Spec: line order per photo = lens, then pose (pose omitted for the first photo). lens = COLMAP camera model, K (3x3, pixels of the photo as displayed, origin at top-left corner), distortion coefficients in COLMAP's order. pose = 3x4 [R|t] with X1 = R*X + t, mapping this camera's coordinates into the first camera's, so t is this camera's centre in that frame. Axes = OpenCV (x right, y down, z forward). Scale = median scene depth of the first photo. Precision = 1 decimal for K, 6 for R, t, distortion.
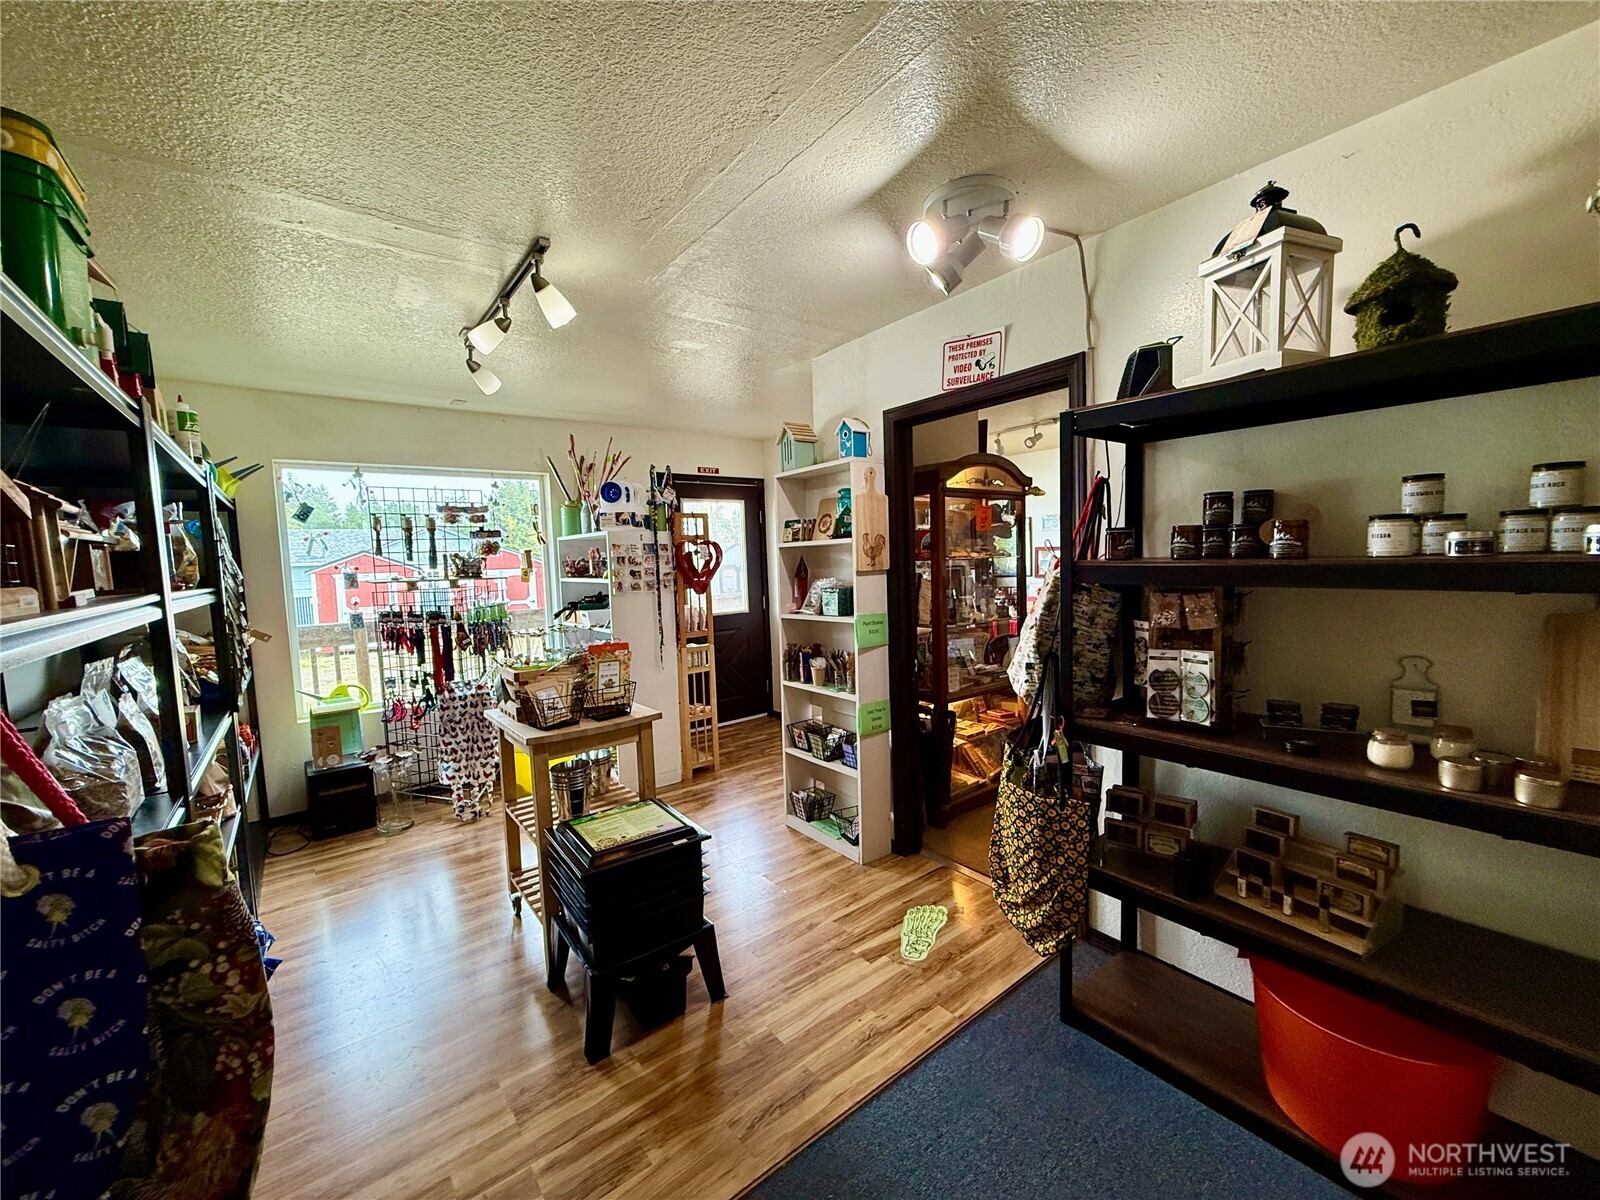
lens RADIAL K [[634.4, 0, 797.0], [0, 634.4, 602.5], [0, 0, 1]] dist [-0.002677, -0.000255]
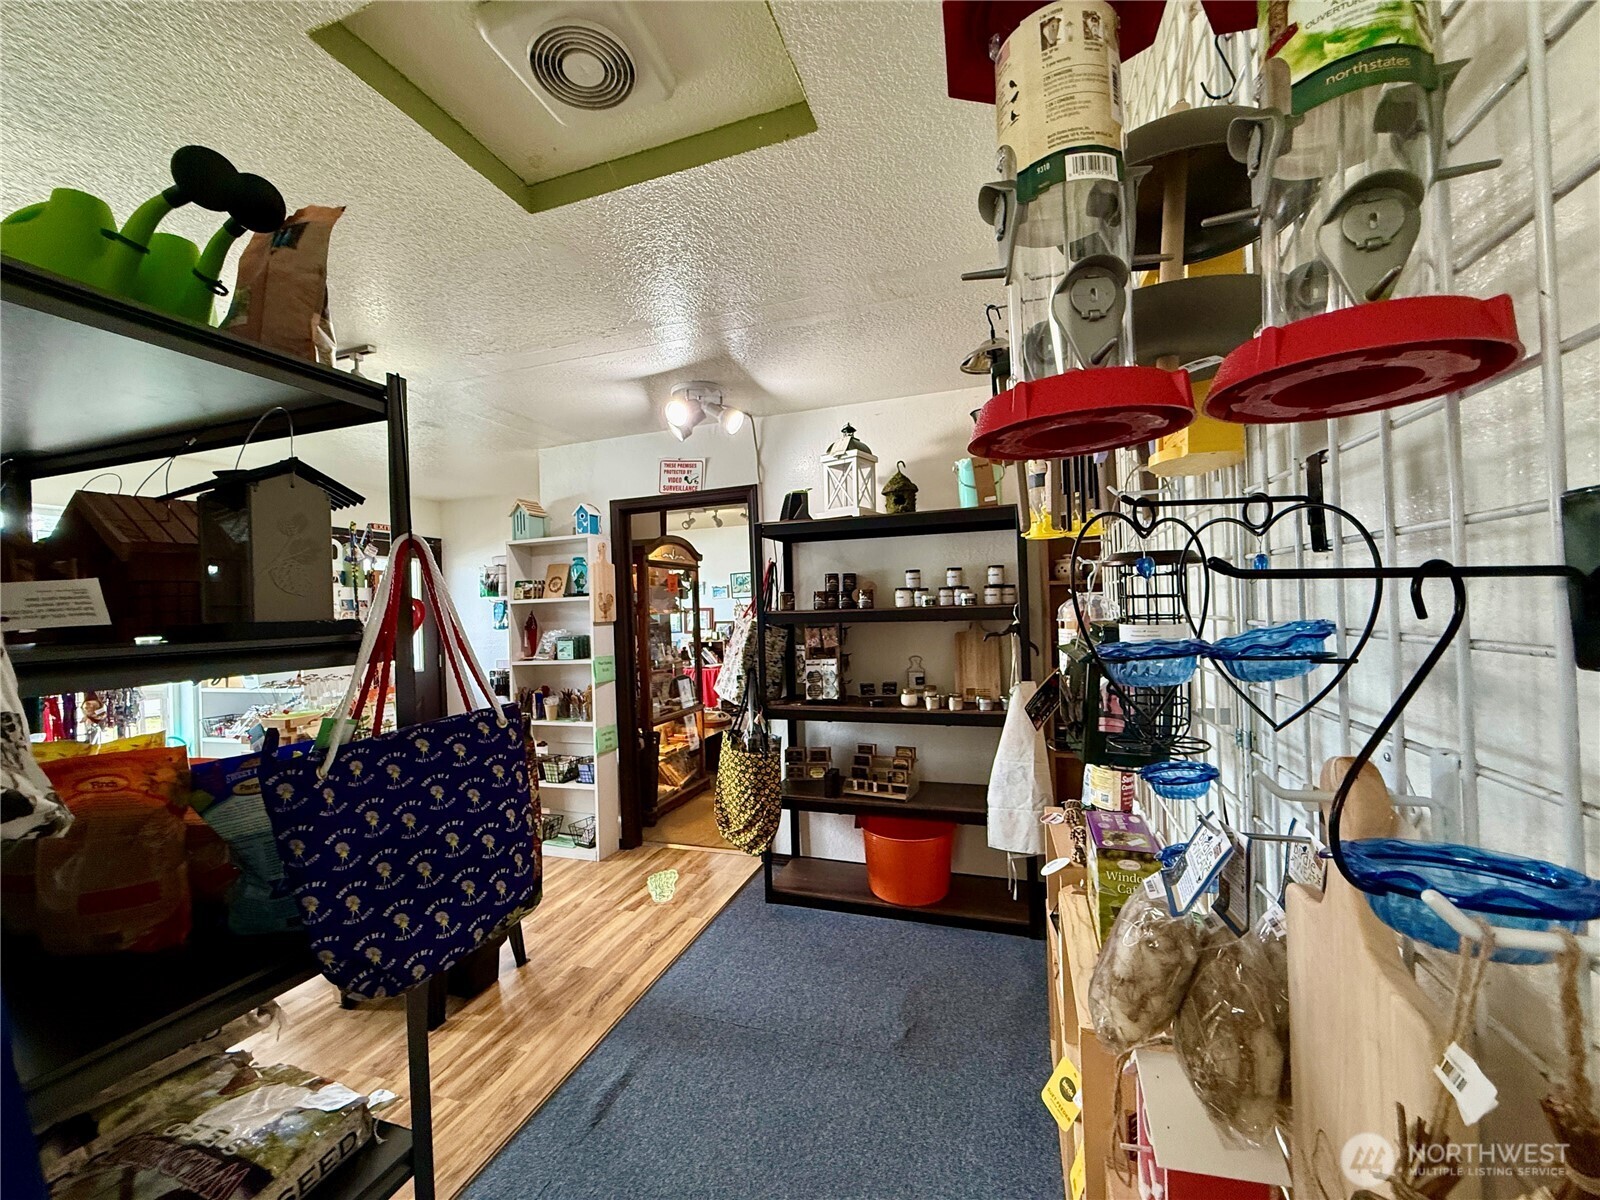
lens RADIAL K [[634.4, 0, 796.8], [0, 634.4, 599.7], [0, 0, 1]] dist [-0.002677, -0.000255]
pose [[0.833252, 0.013570, 0.552726, -0.395360], [0.044590, 0.994793, -0.091644, 0.058777], [-0.551092, 0.101009, 0.828308, -0.416947]]
